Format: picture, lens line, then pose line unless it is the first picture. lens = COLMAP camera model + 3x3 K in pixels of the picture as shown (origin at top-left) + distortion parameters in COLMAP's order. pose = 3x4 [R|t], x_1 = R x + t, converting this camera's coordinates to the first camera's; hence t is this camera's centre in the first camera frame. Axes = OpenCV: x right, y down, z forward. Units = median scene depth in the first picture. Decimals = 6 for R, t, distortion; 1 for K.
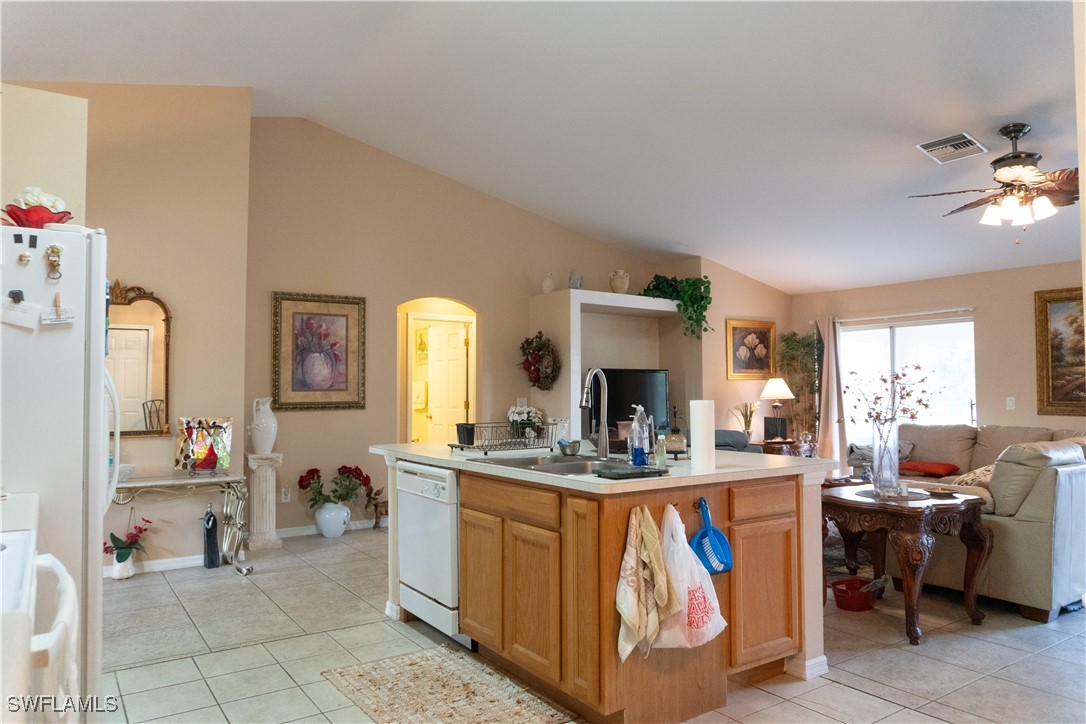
lens RADIAL K [[727.3, 0, 547.4], [0, 727.3, 359.2], [0, 0, 1]] dist [-0.013264, 0.001053]
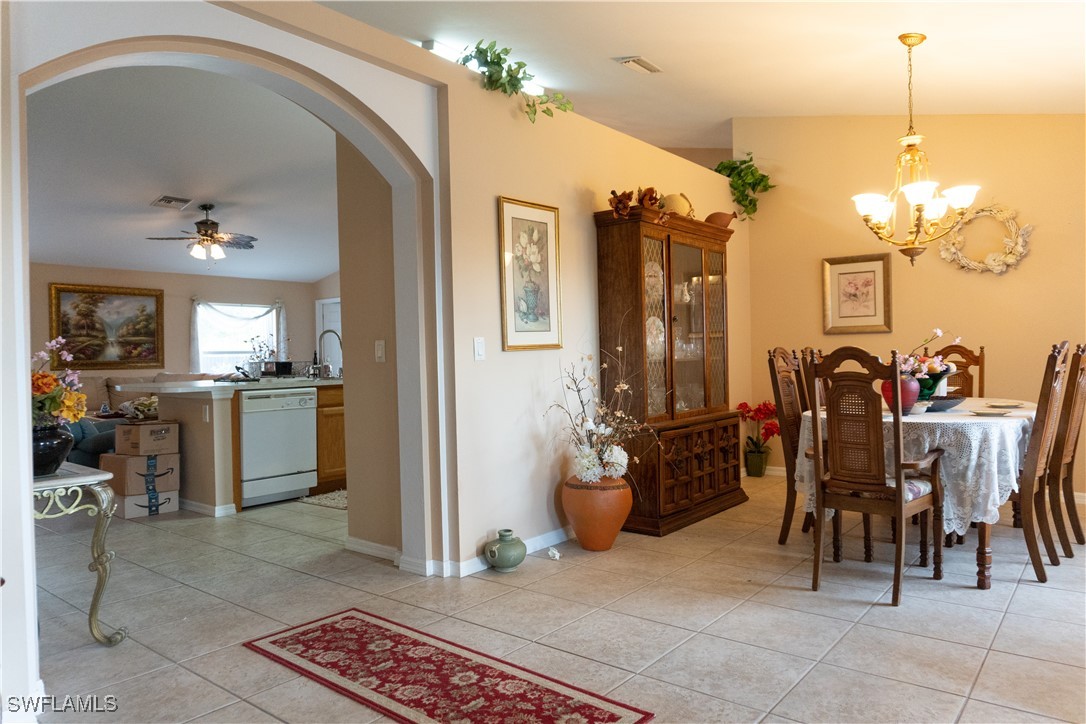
lens RADIAL K [[727.3, 0, 539.2], [0, 727.3, 361.6], [0, 0, 1]] dist [-0.013264, 0.001053]
pose [[-0.283157, -0.000635, 0.959073, -1.265403], [-0.020901, 0.999766, -0.005509, 0.063973], [-0.958846, -0.021606, -0.283104, 0.668509]]
